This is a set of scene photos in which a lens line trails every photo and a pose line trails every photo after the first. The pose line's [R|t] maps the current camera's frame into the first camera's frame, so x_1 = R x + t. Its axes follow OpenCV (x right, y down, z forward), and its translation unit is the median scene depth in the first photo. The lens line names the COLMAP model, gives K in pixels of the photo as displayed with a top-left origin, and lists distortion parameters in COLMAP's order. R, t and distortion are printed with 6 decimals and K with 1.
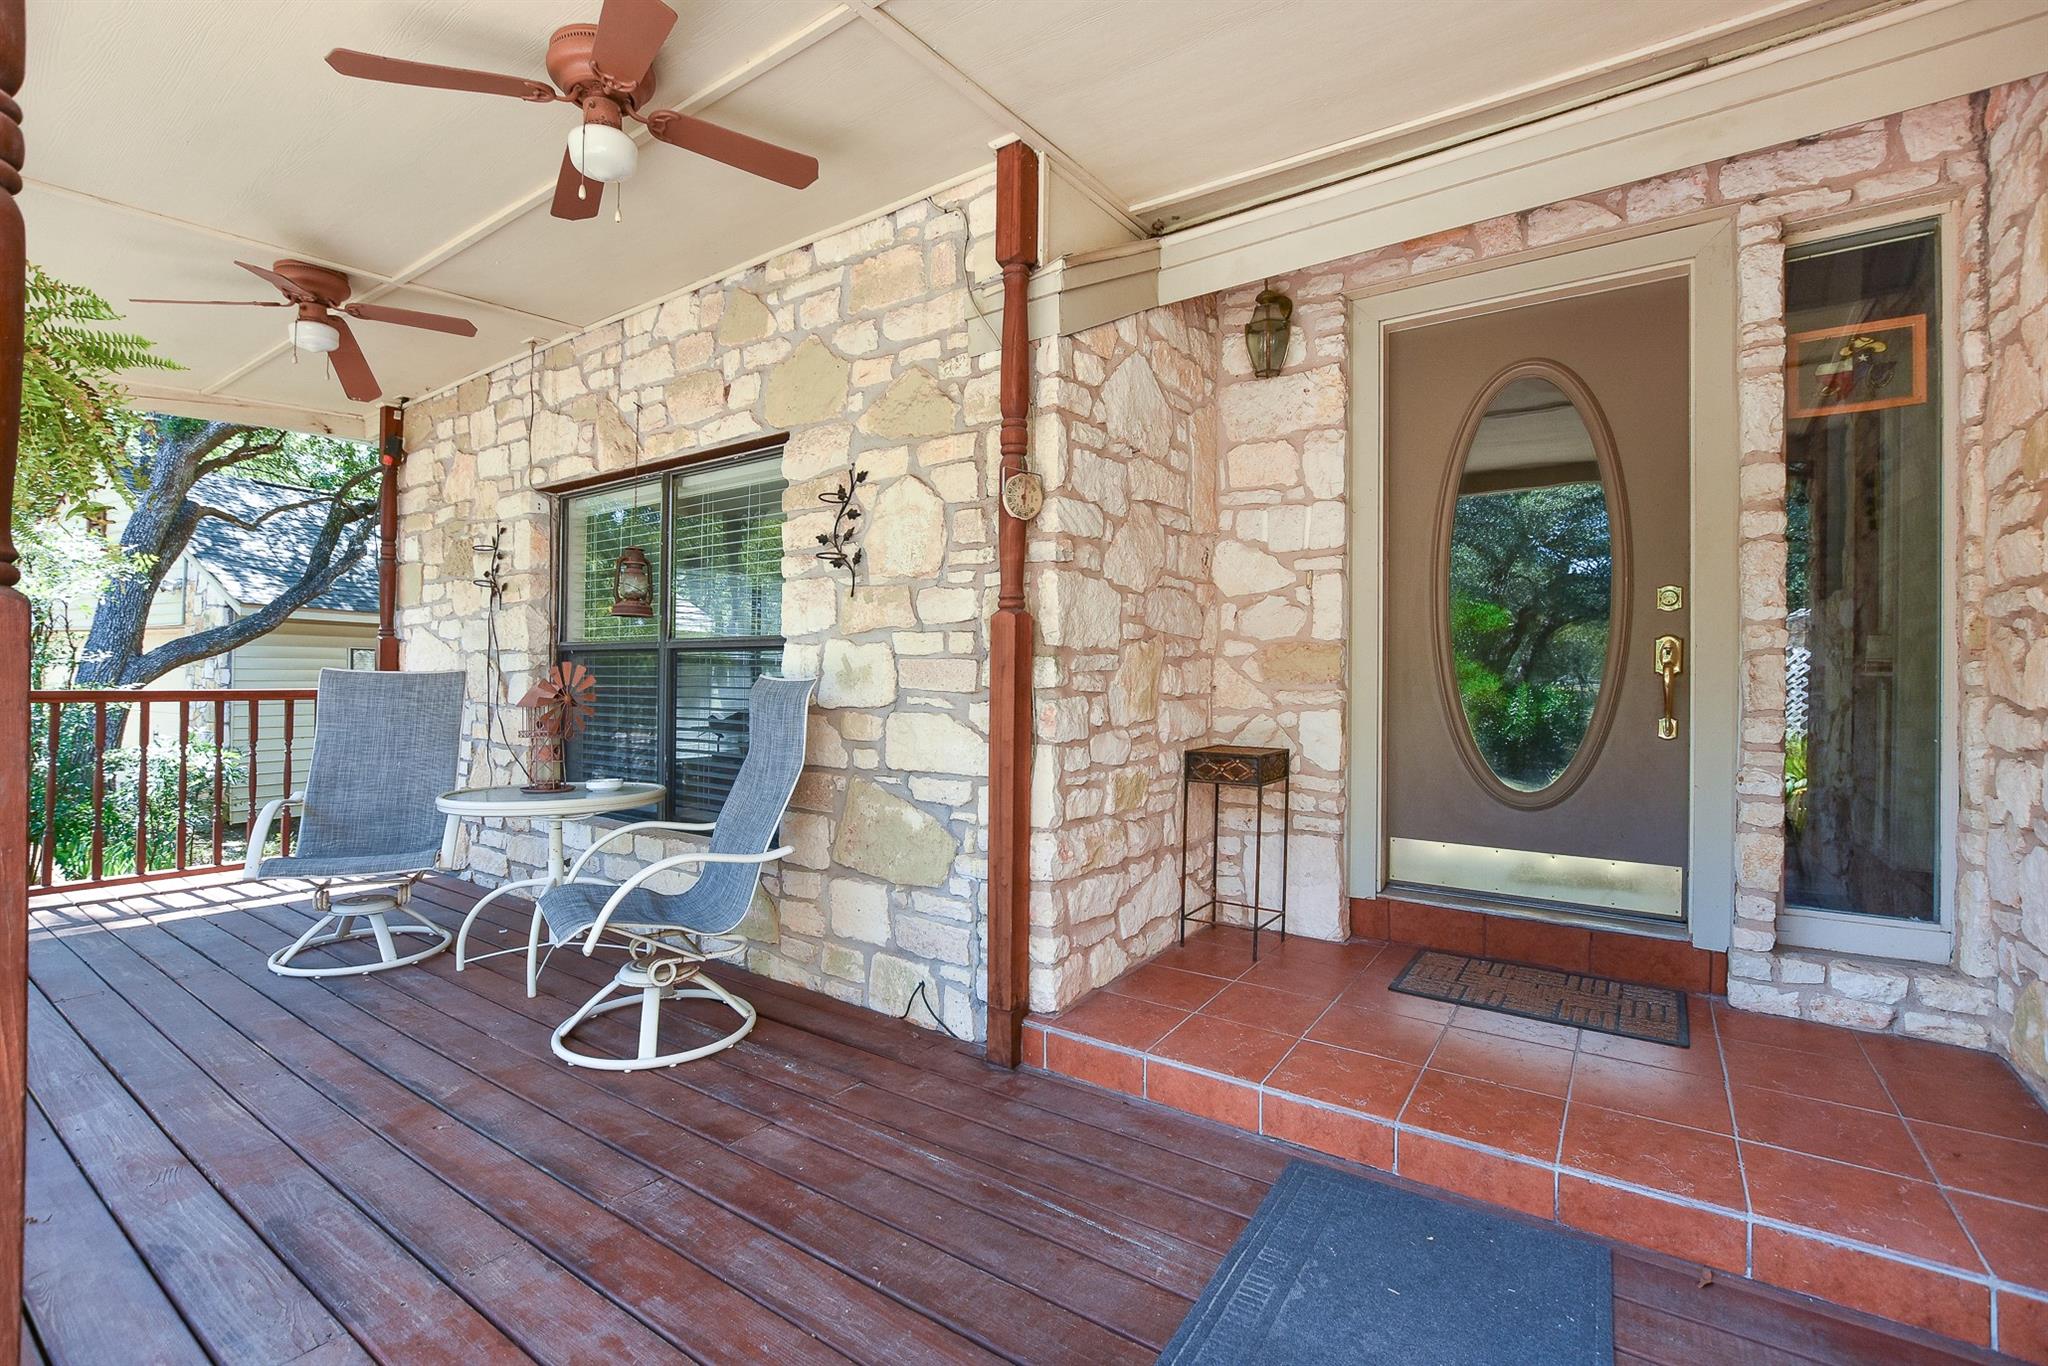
lens RADIAL K [[921.2, 0, 1019.4], [0, 921.2, 680.8], [0, 0, 1]] dist [-0.015670, 0.000041]
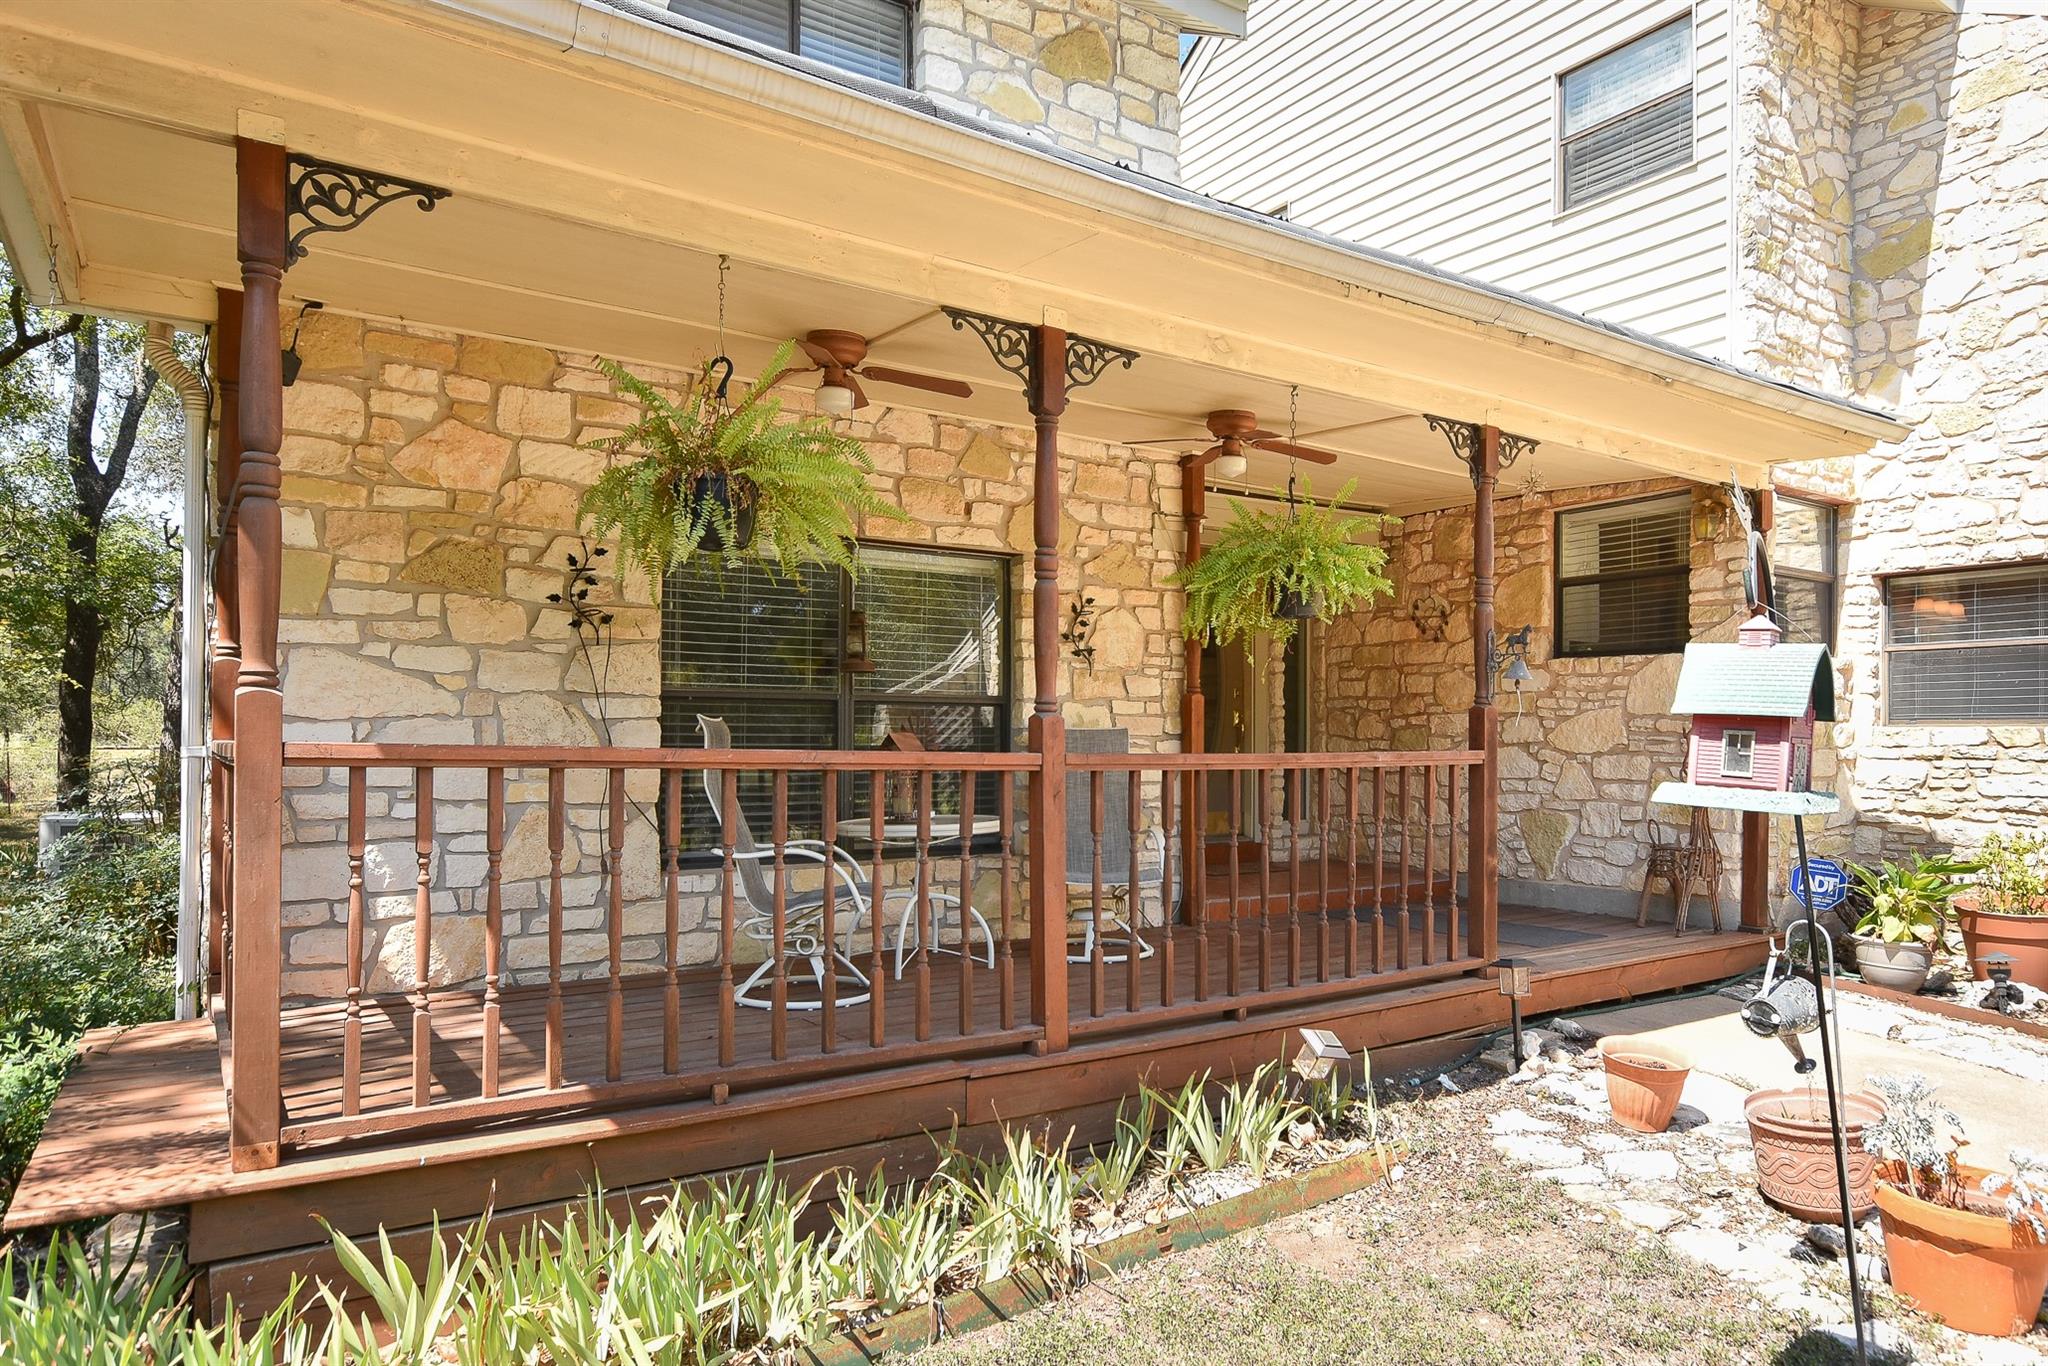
lens RADIAL K [[1229.8, 0, 1023.7], [0, 1229.8, 697.0], [0, 0, 1]] dist [0.001888, 0.000035]
pose [[0.363248, 0.008636, 0.931653, -2.267549], [-0.009136, 0.999942, -0.005707, -0.044573], [-0.931648, -0.006438, 0.363306, 0.344212]]
